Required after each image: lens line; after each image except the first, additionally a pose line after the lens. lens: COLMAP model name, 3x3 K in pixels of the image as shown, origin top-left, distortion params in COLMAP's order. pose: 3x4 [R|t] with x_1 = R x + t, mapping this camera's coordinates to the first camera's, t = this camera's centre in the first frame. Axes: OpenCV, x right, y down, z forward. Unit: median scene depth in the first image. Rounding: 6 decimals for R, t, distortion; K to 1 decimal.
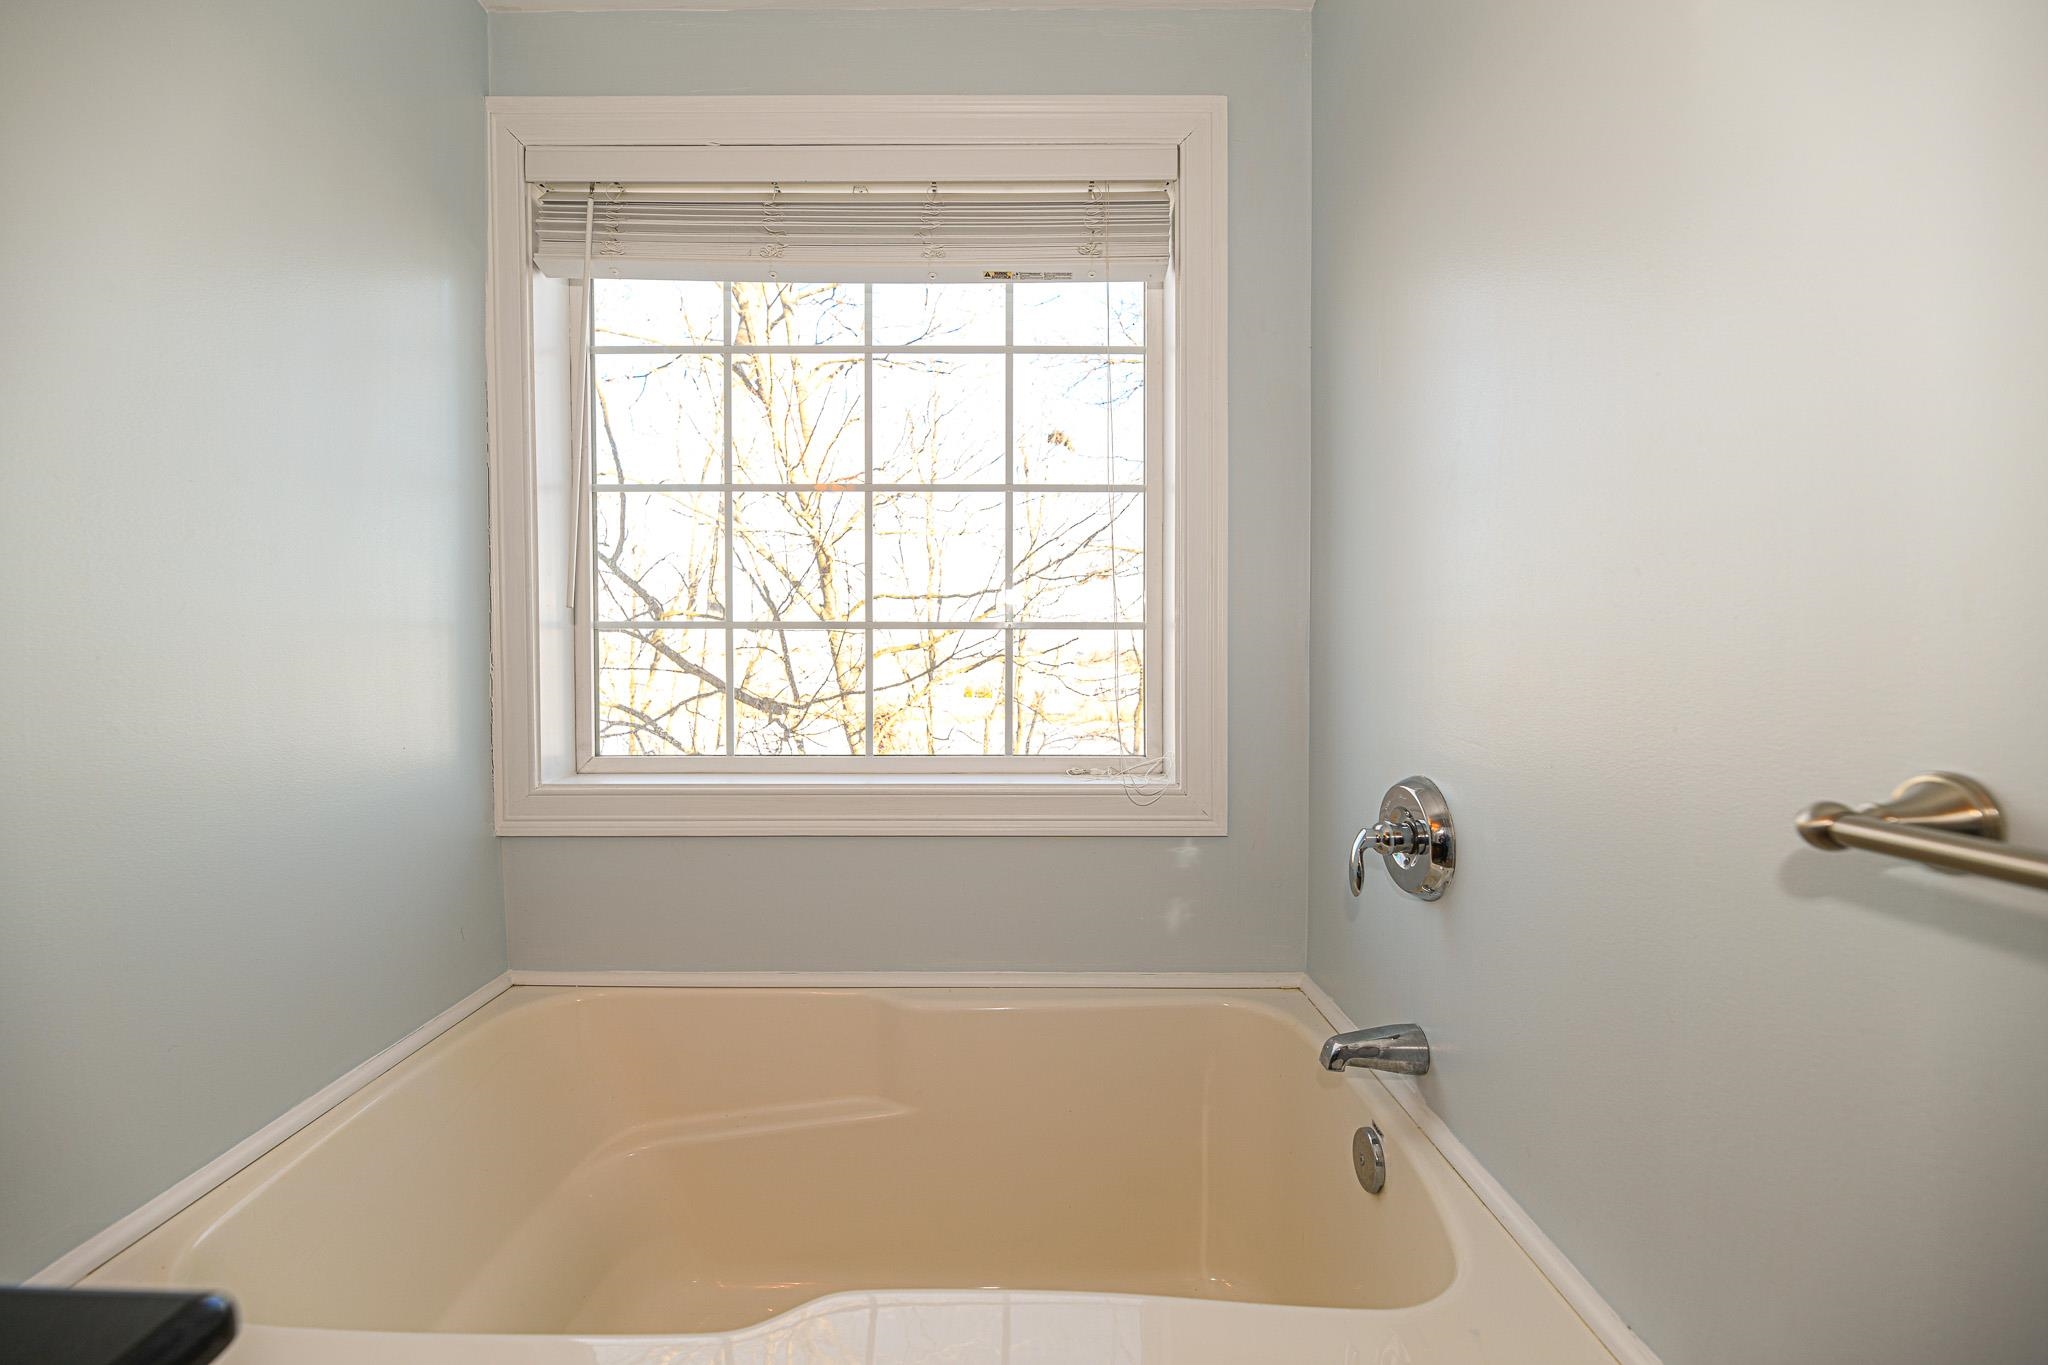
lens RADIAL K [[821.9, 0, 1023.3], [0, 821.9, 667.6], [0, 0, 1]] dist [0.003171, -0.004658]
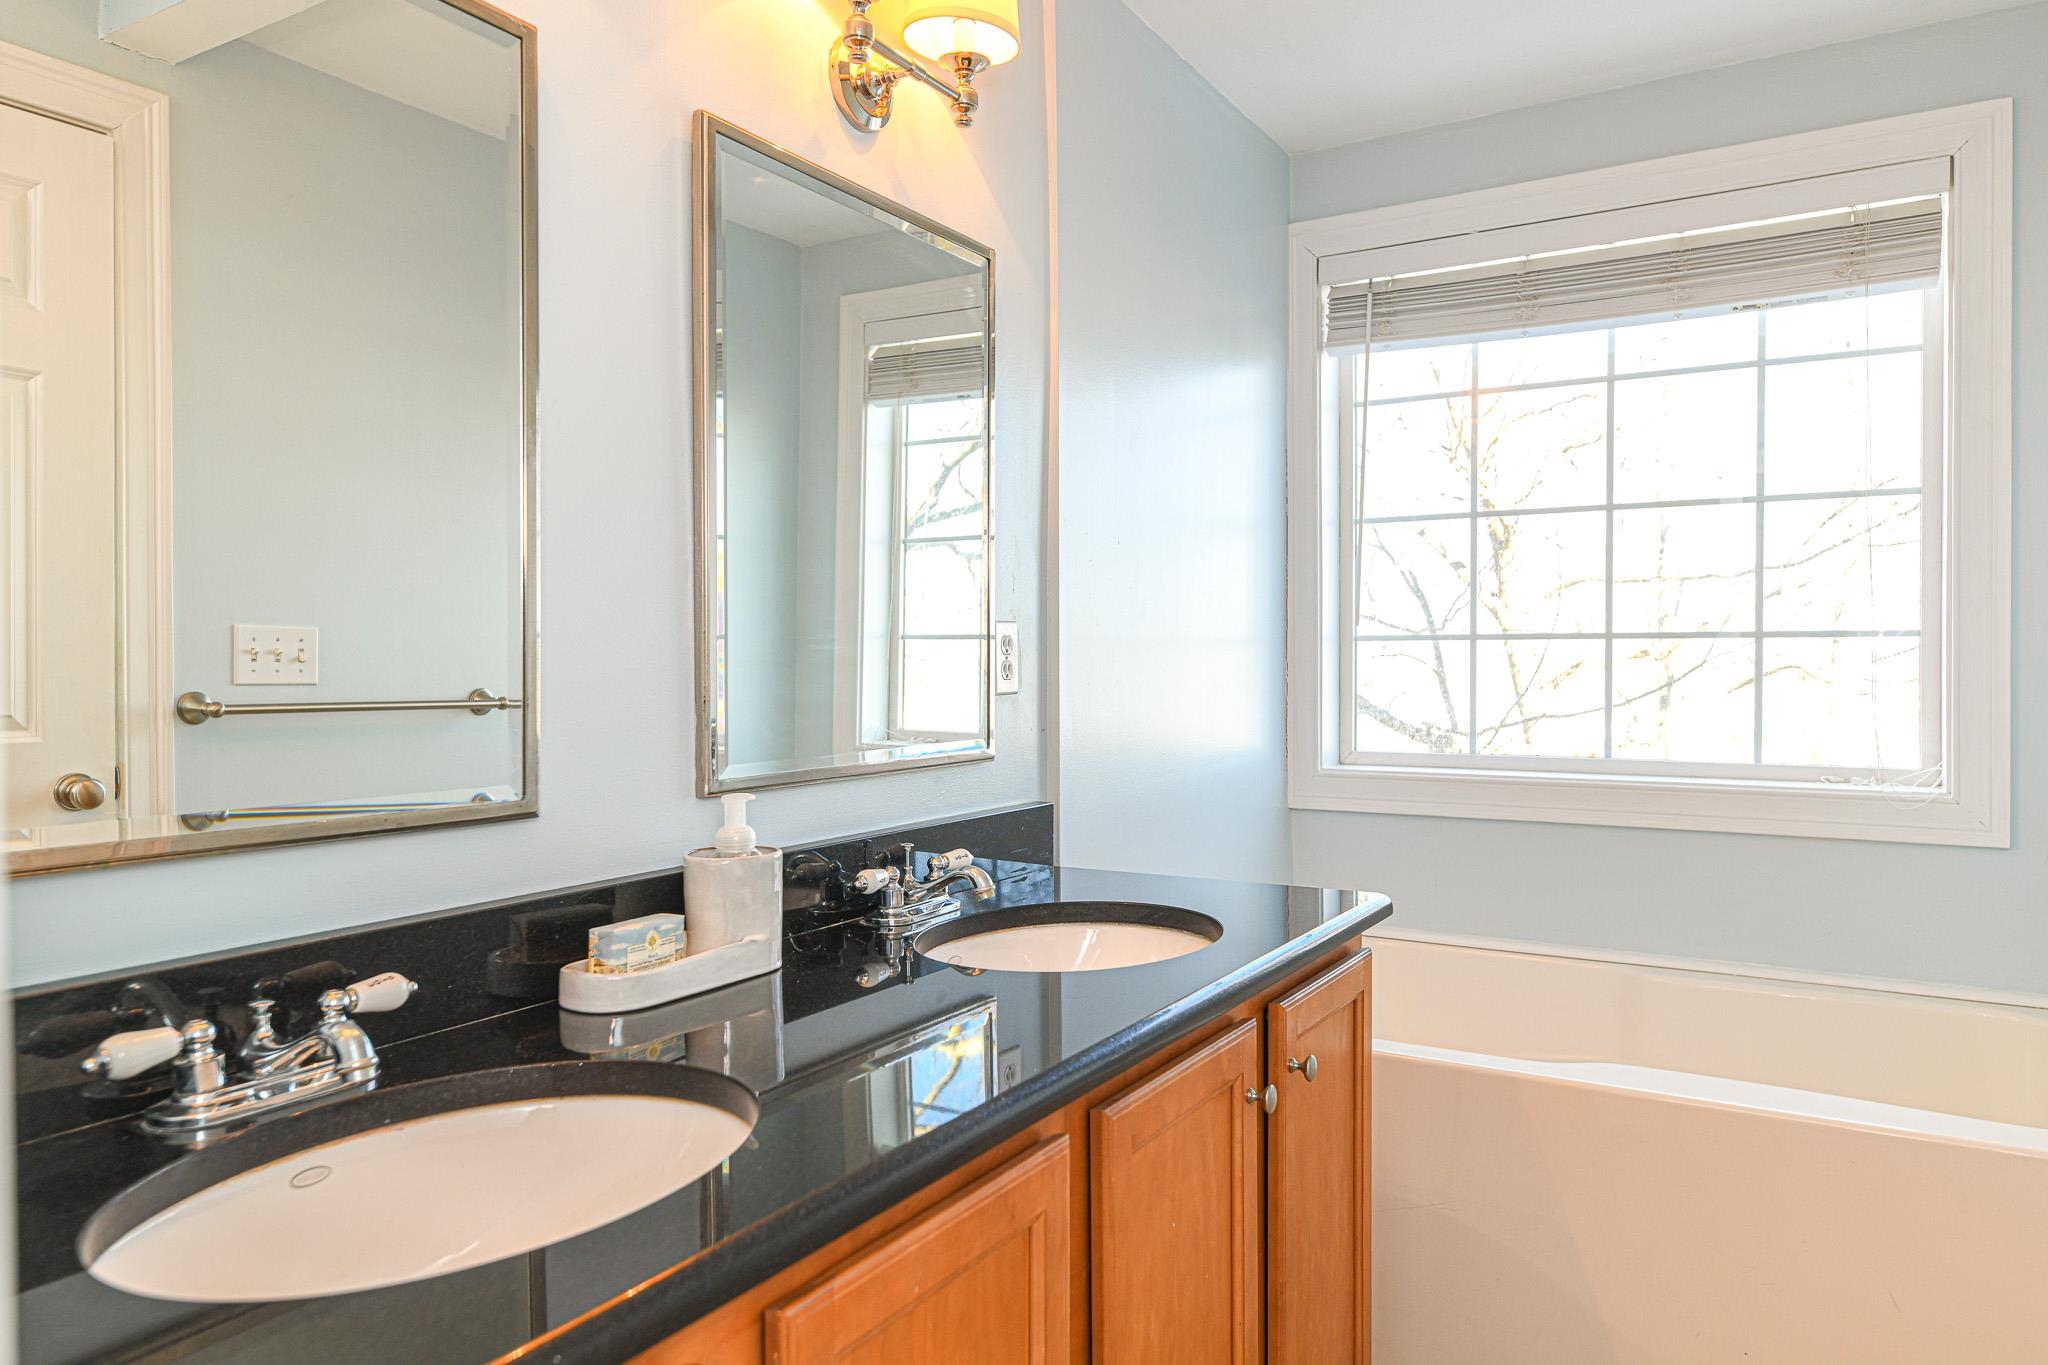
lens RADIAL K [[1307.8, 0, 1039.4], [0, 1307.8, 667.0], [0, 0, 1]] dist [0.014577, -0.005363]
pose [[0.848280, 0.002912, -0.529540, 0.091833], [-0.011418, 0.999853, -0.012792, 0.021171], [0.529425, 0.016897, 0.848188, -0.892068]]
